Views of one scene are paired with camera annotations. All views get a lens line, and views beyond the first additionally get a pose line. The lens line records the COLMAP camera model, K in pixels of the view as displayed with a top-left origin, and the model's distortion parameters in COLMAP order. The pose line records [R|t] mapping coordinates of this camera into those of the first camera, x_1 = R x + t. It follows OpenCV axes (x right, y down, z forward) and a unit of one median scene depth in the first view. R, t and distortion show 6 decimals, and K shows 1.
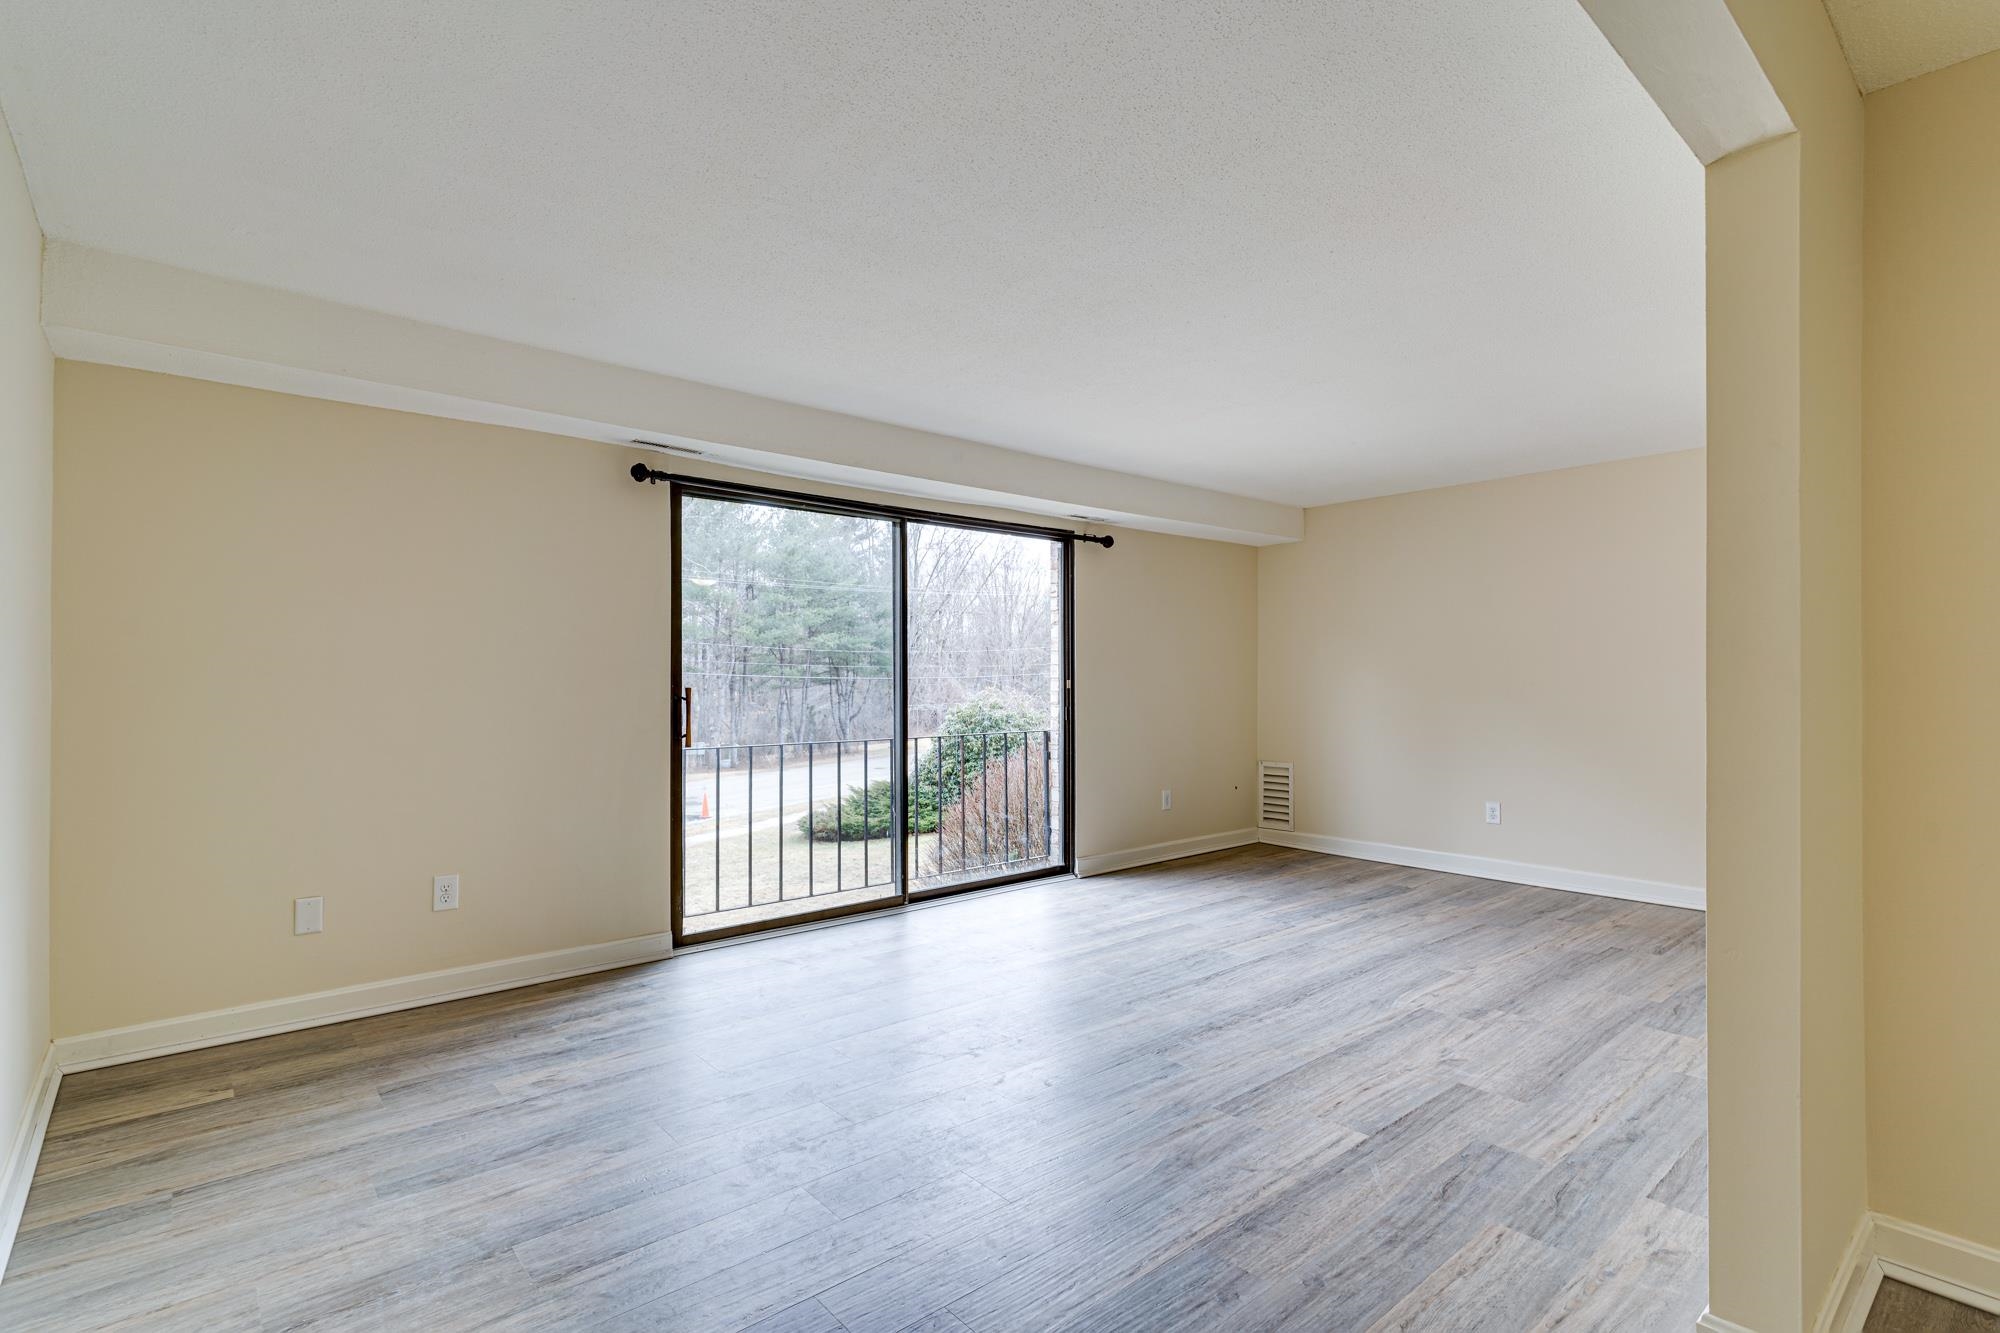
lens RADIAL K [[949.0, 0, 998.4], [0, 949.0, 675.7], [0, 0, 1]] dist [0.002897, -0.000950]
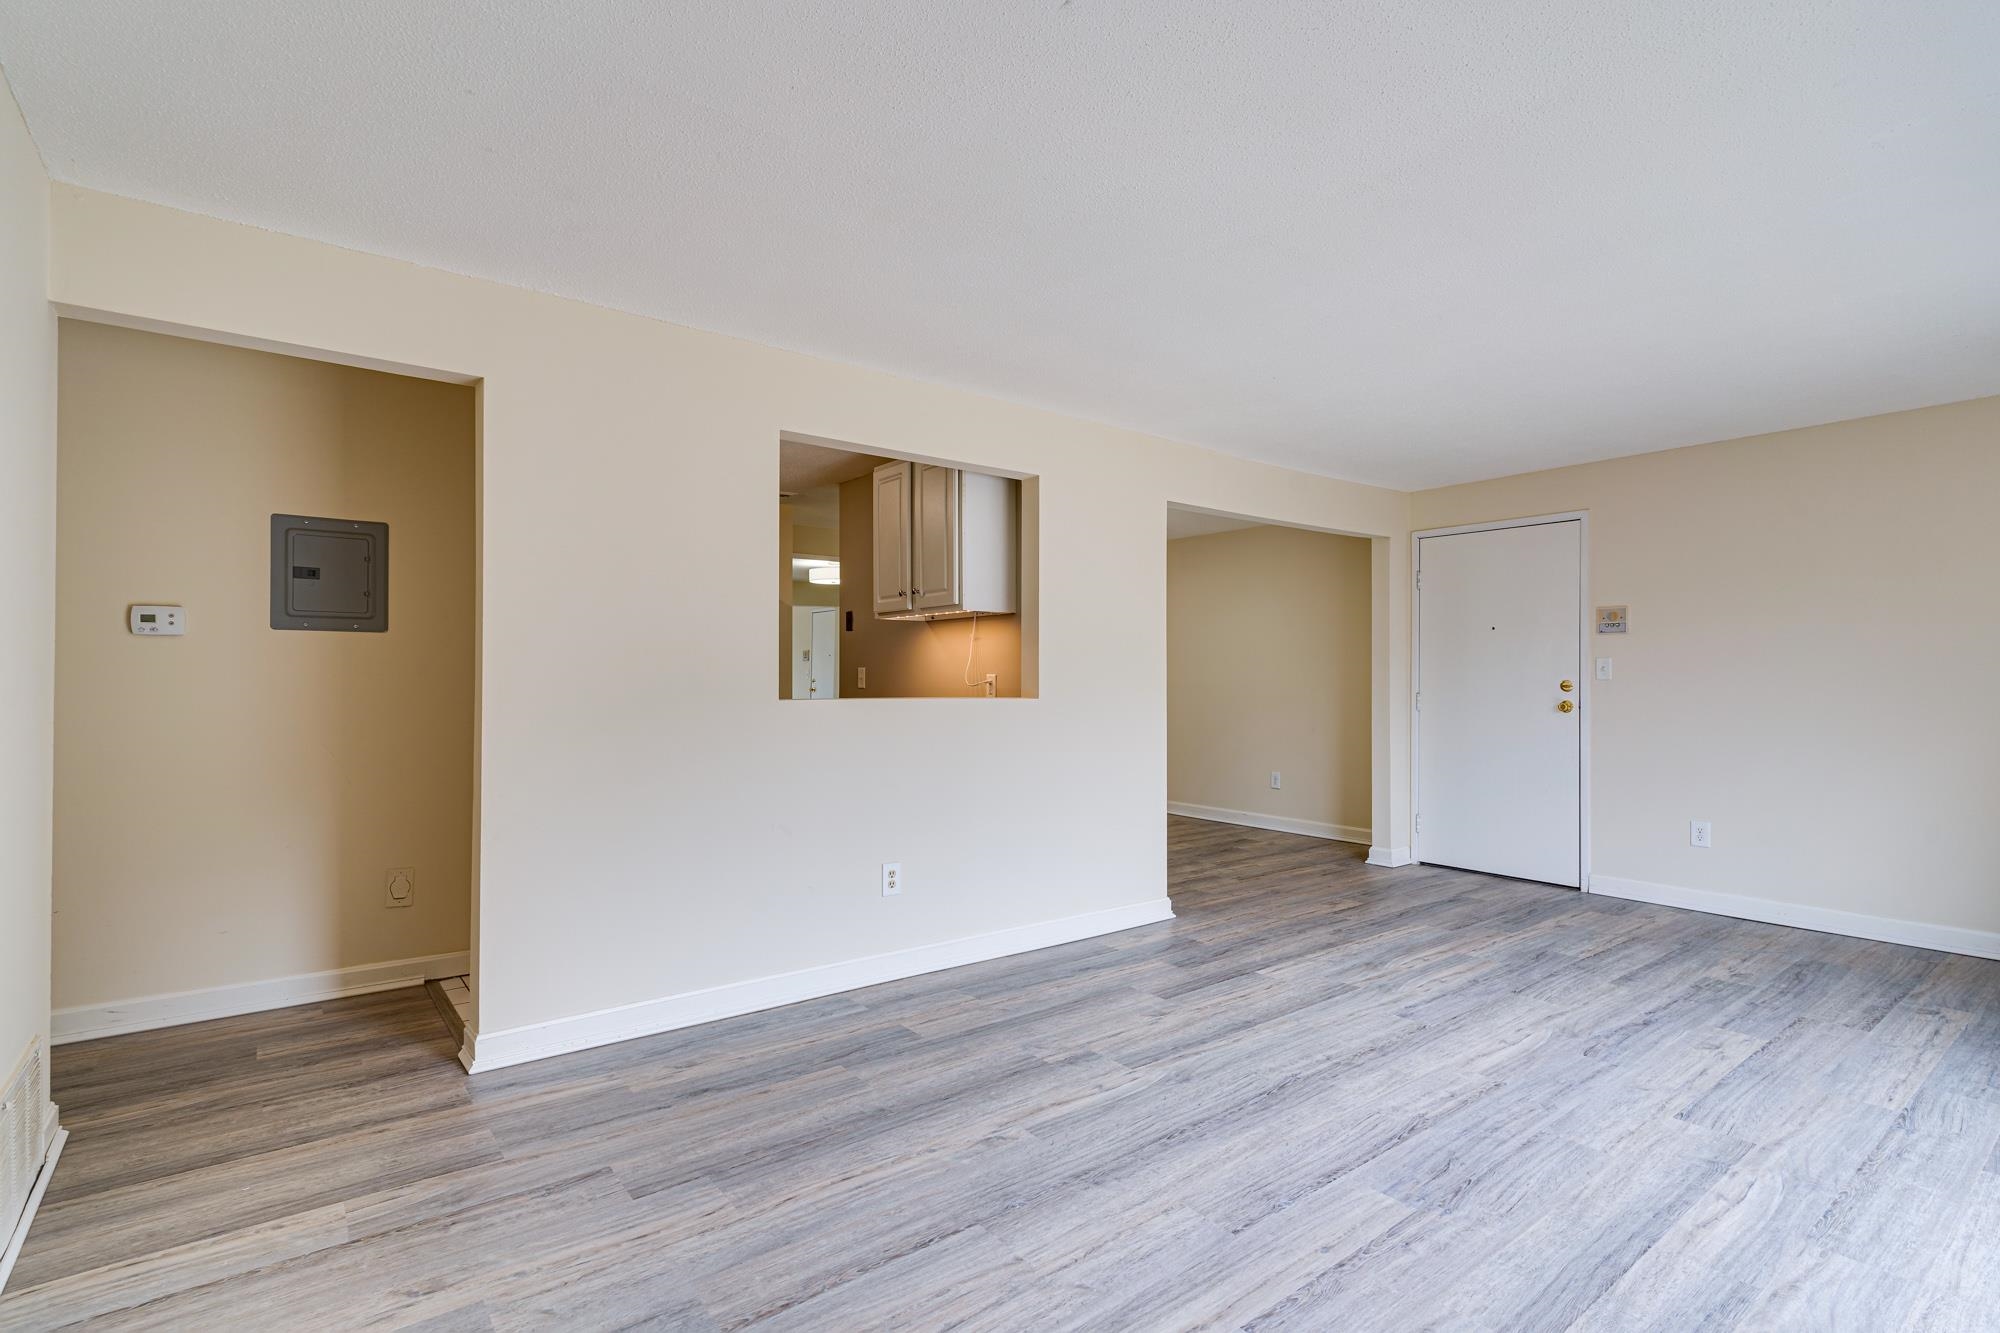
lens RADIAL K [[949.0, 0, 995.3], [0, 949.0, 673.2], [0, 0, 1]] dist [0.002897, -0.000950]
pose [[-0.998445, -0.001286, 0.055728, 0.438542], [-0.001945, 0.999929, -0.011758, 0.008653], [-0.055709, -0.011848, -0.998377, 1.554932]]
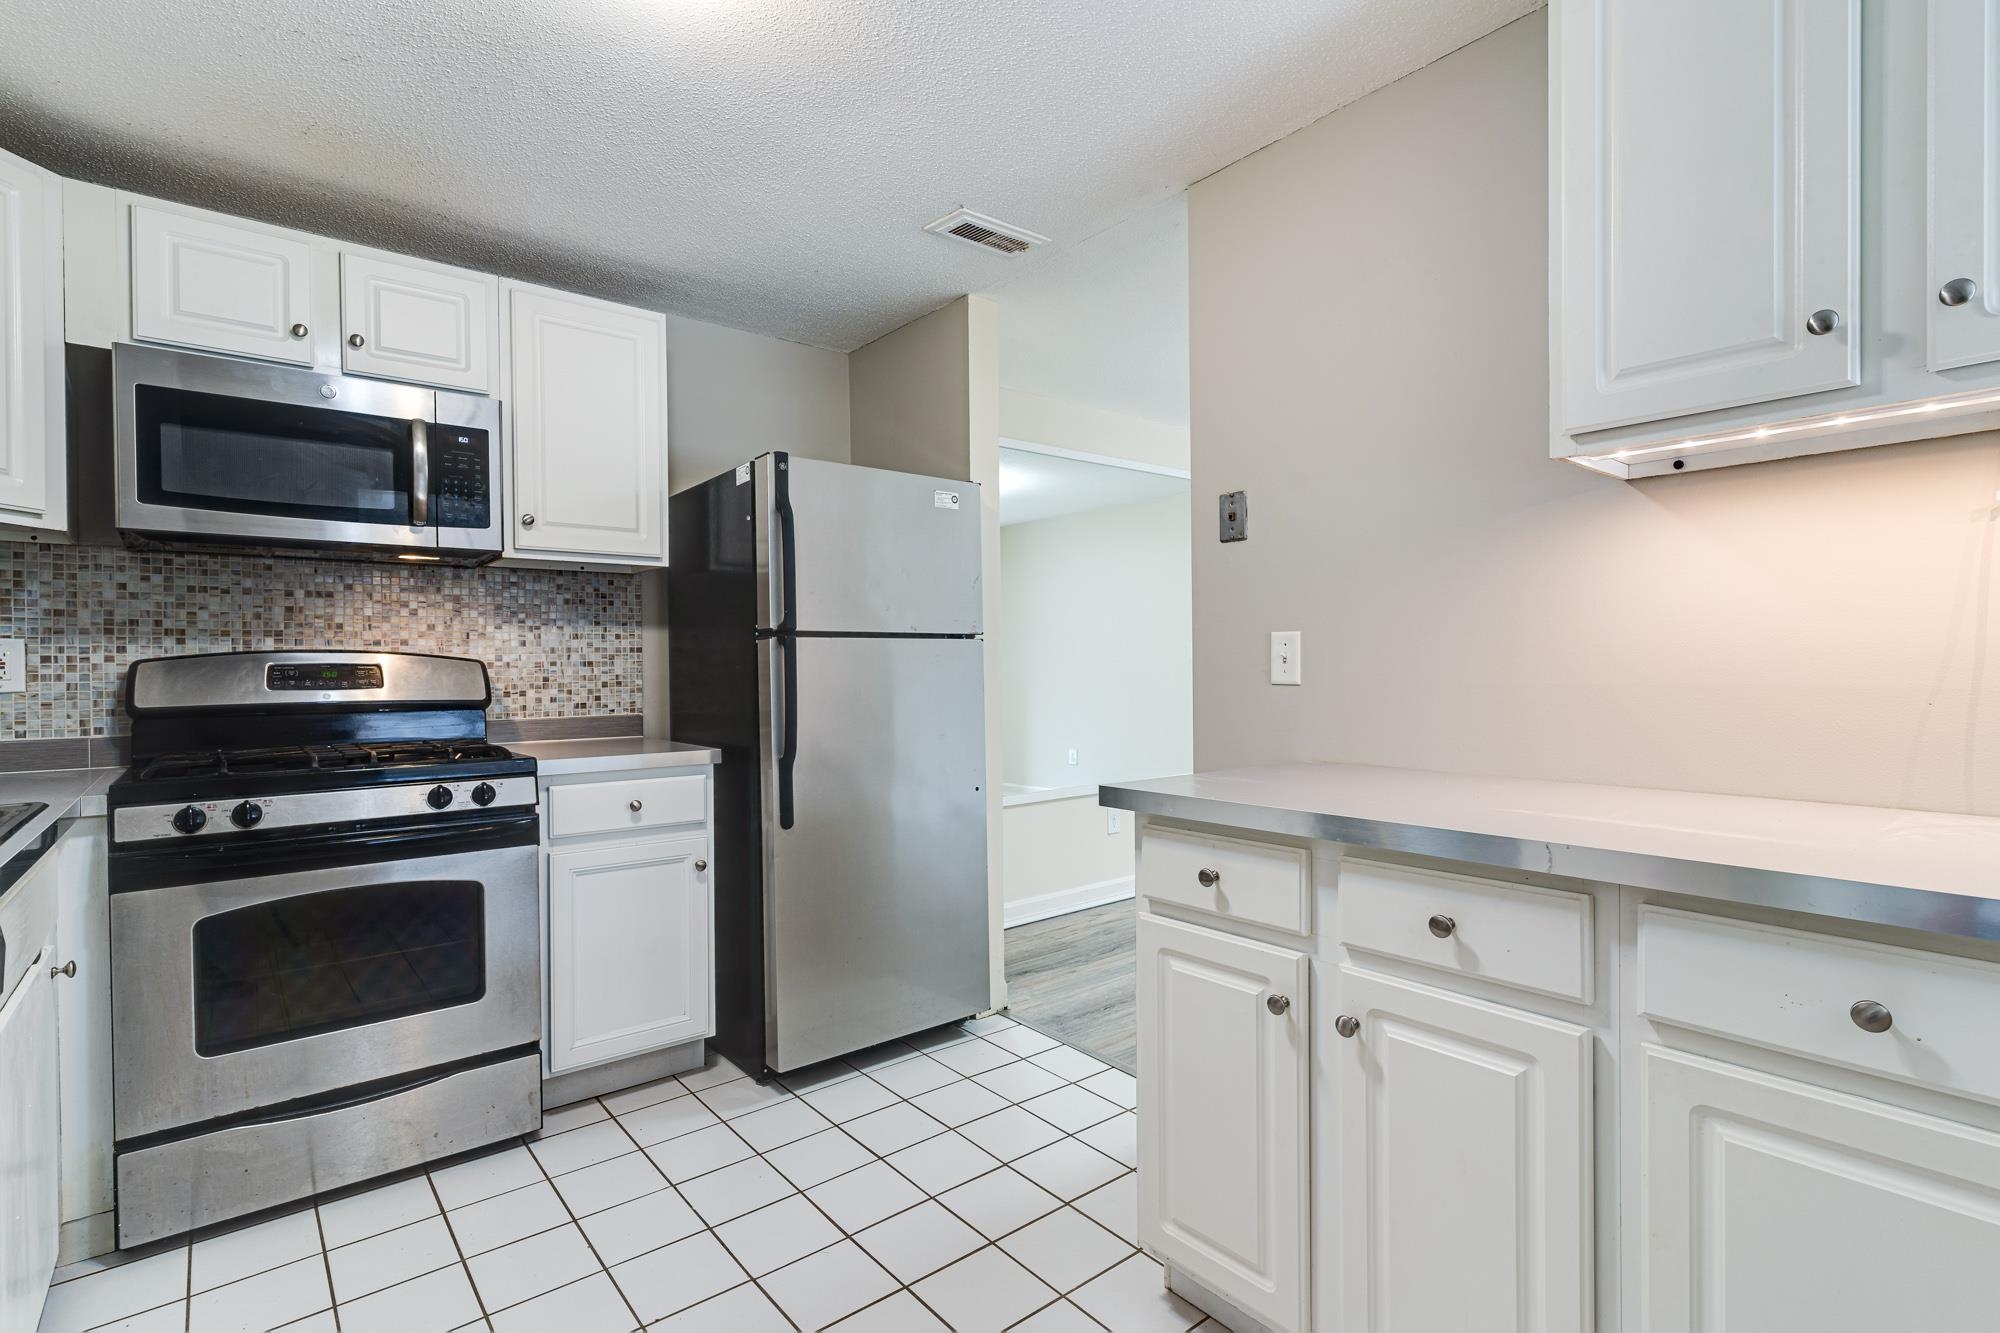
lens RADIAL K [[949.0, 0, 989.2], [0, 949.0, 673.3], [0, 0, 1]] dist [0.002897, -0.000950]
pose [[-0.999364, 0.007901, 0.034766, 0.859931], [0.008186, 0.999934, 0.008050, 0.003424], [-0.034700, 0.008329, -0.999363, 0.735871]]
